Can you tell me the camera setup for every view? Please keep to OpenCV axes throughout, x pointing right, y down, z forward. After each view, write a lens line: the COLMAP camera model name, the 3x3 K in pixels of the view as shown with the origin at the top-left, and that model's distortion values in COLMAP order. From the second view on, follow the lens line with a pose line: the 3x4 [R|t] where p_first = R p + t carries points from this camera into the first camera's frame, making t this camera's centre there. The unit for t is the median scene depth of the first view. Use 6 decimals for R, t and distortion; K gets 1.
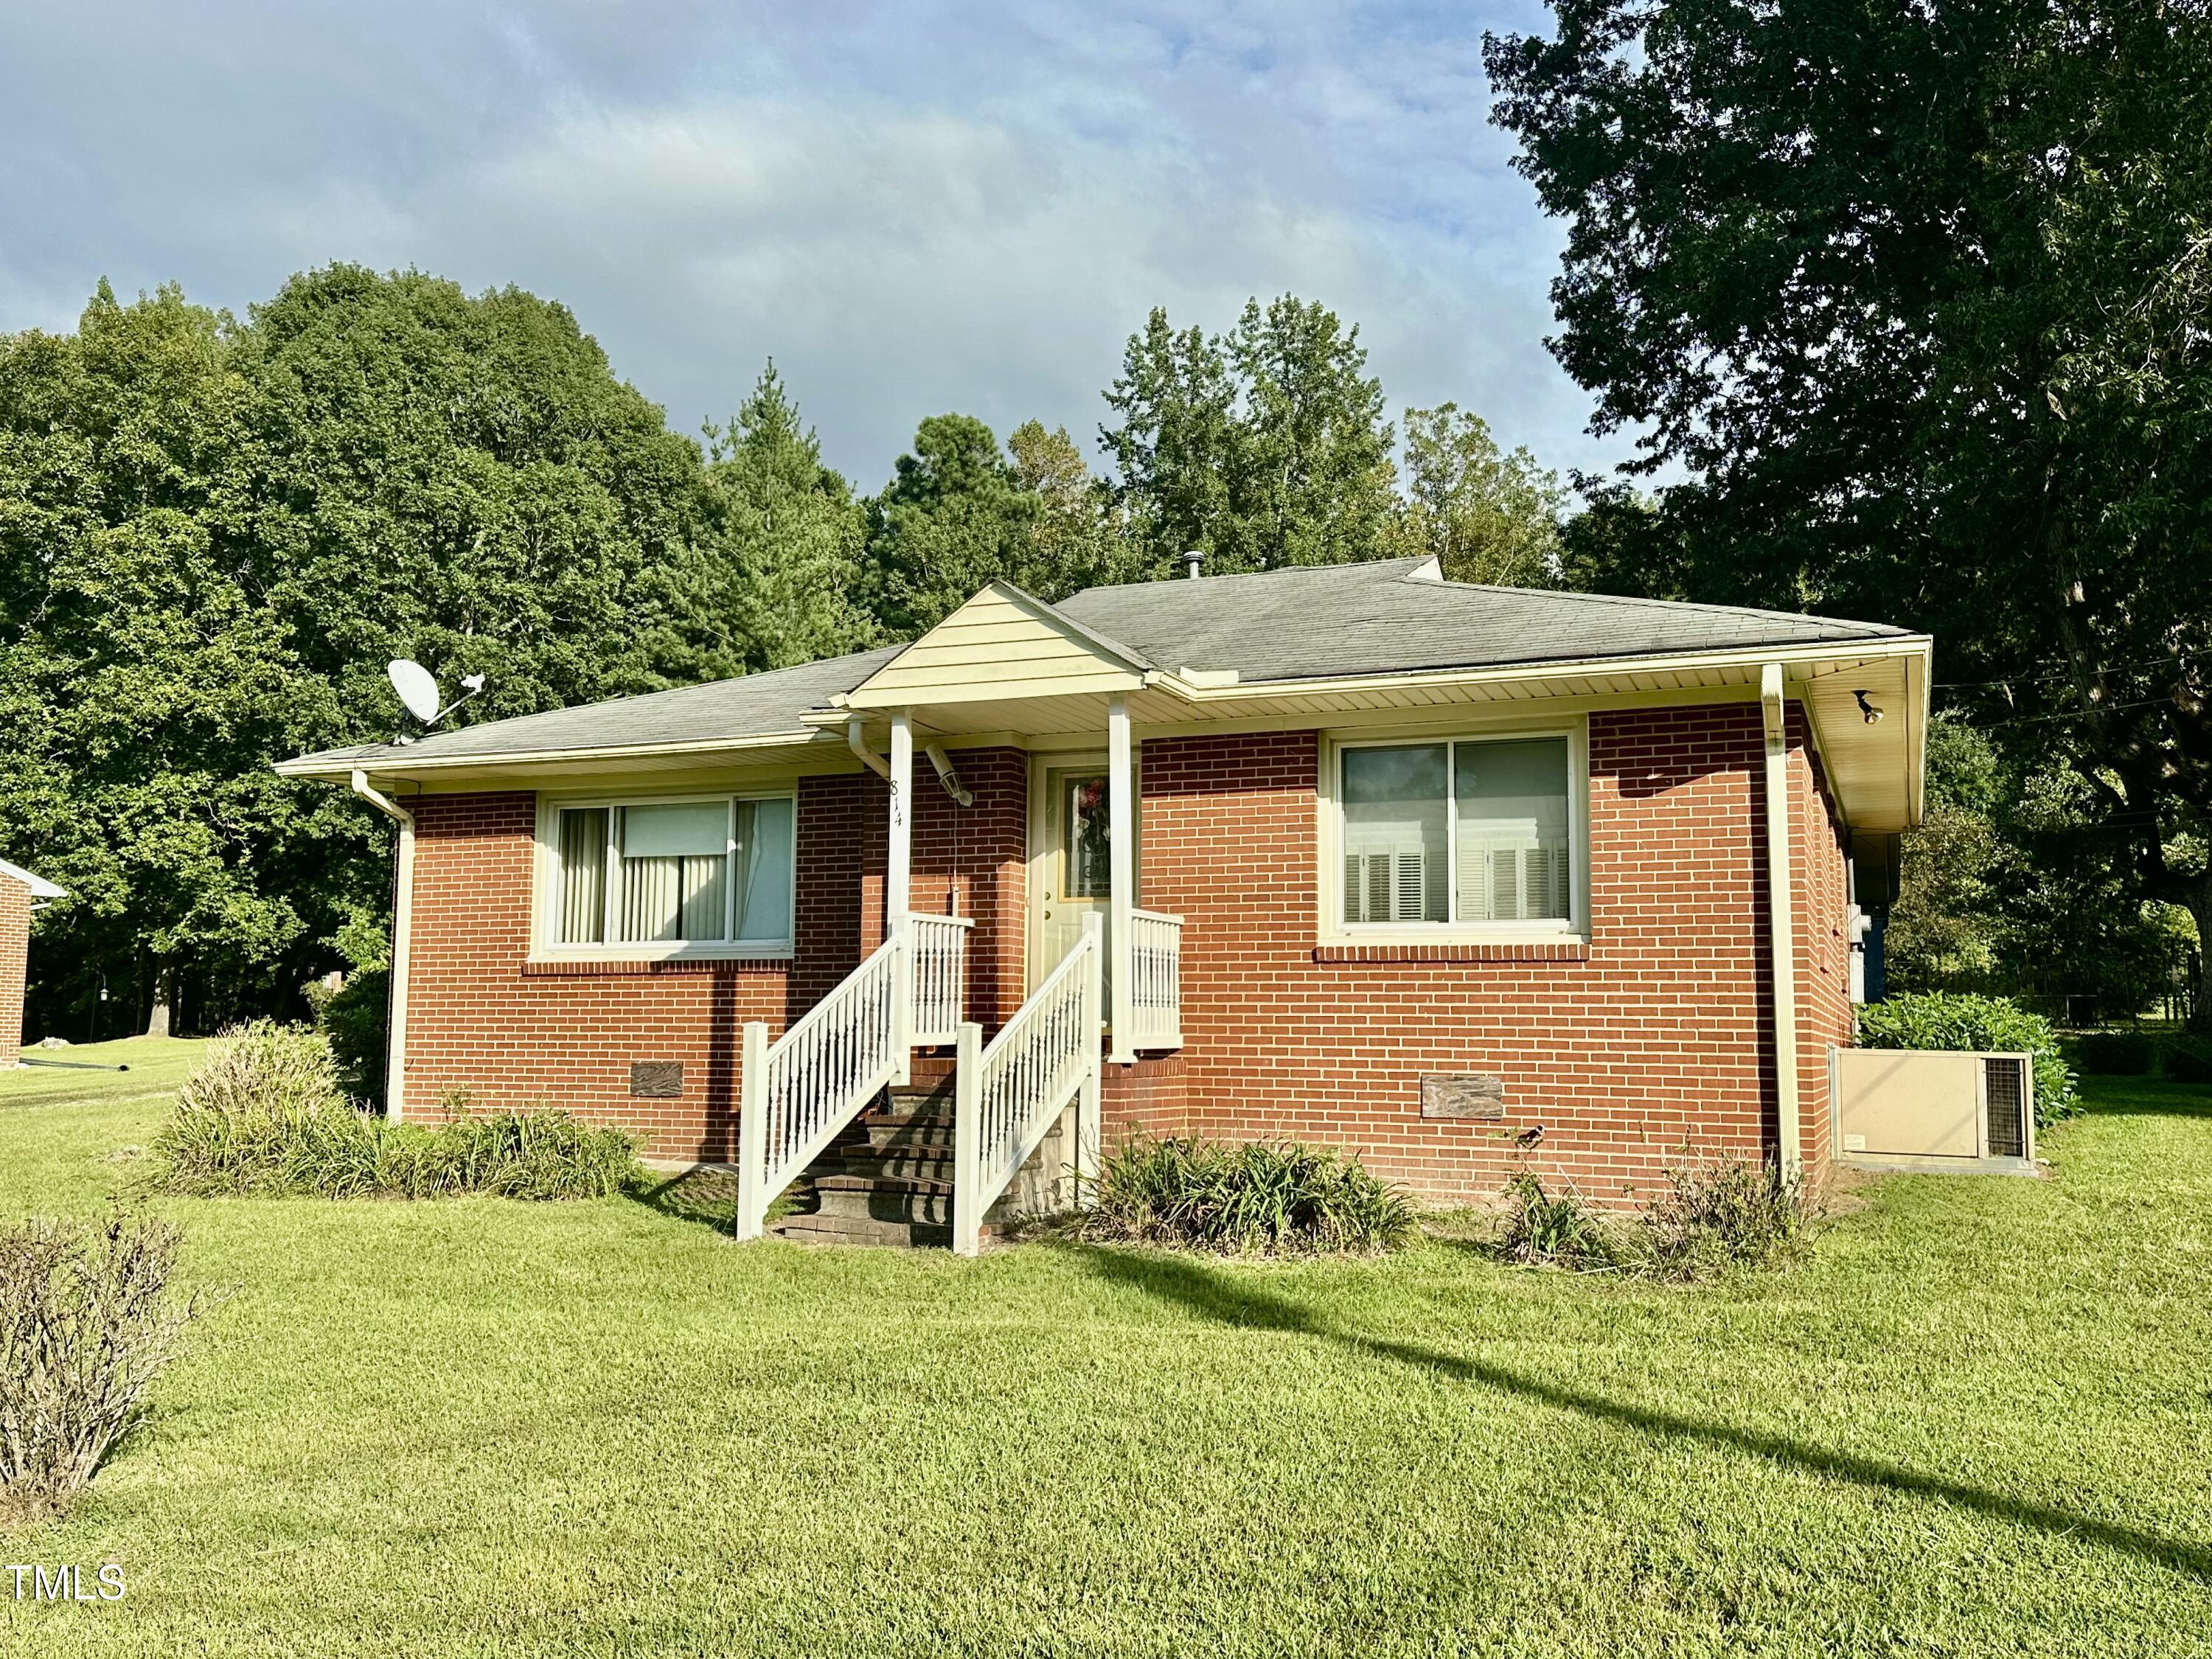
lens RADIAL K [[1876.7, 0, 1105.2], [0, 1876.7, 844.8], [0, 0, 1]] dist [0.070858, -0.080614]
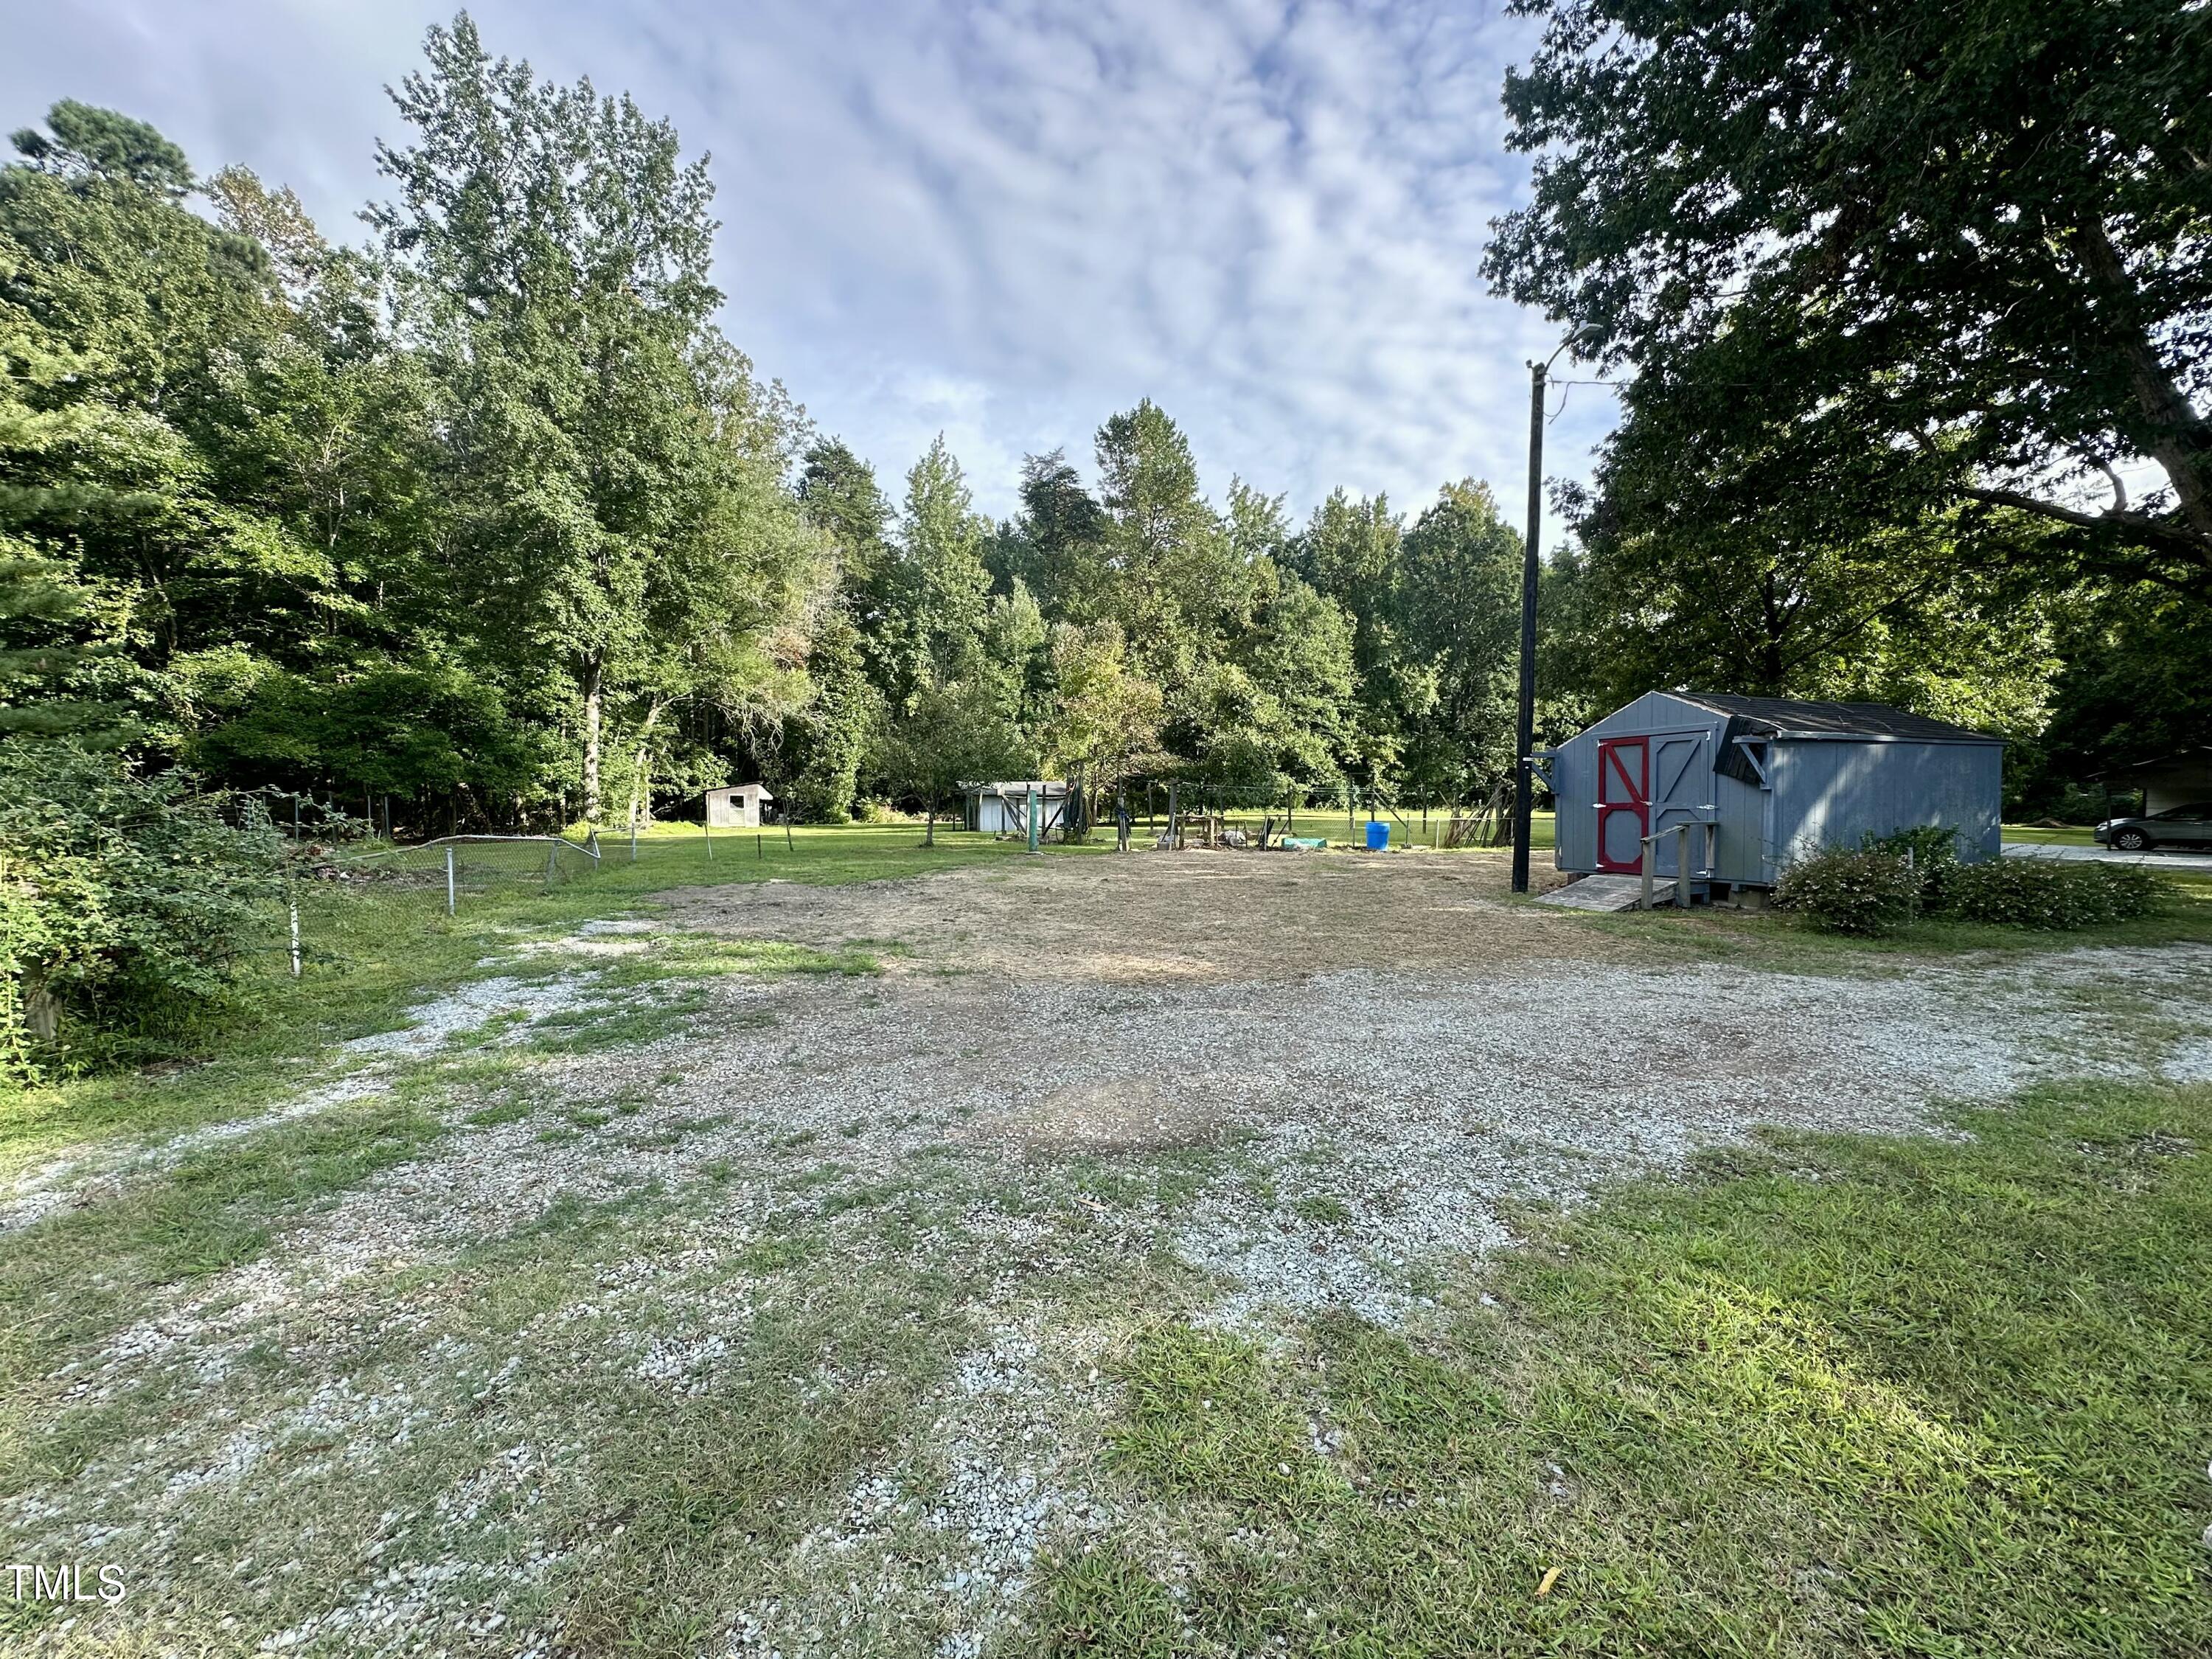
lens RADIAL K [[881.4, 0, 1101.7], [0, 881.4, 827.4], [0, 0, 1]] dist [0.001996, 0.001354]
pose [[0.727381, -0.020890, 0.685916, -0.263371], [-0.061173, 0.993583, 0.095131, 0.159503], [-0.683502, -0.111156, 0.721435, 2.590264]]
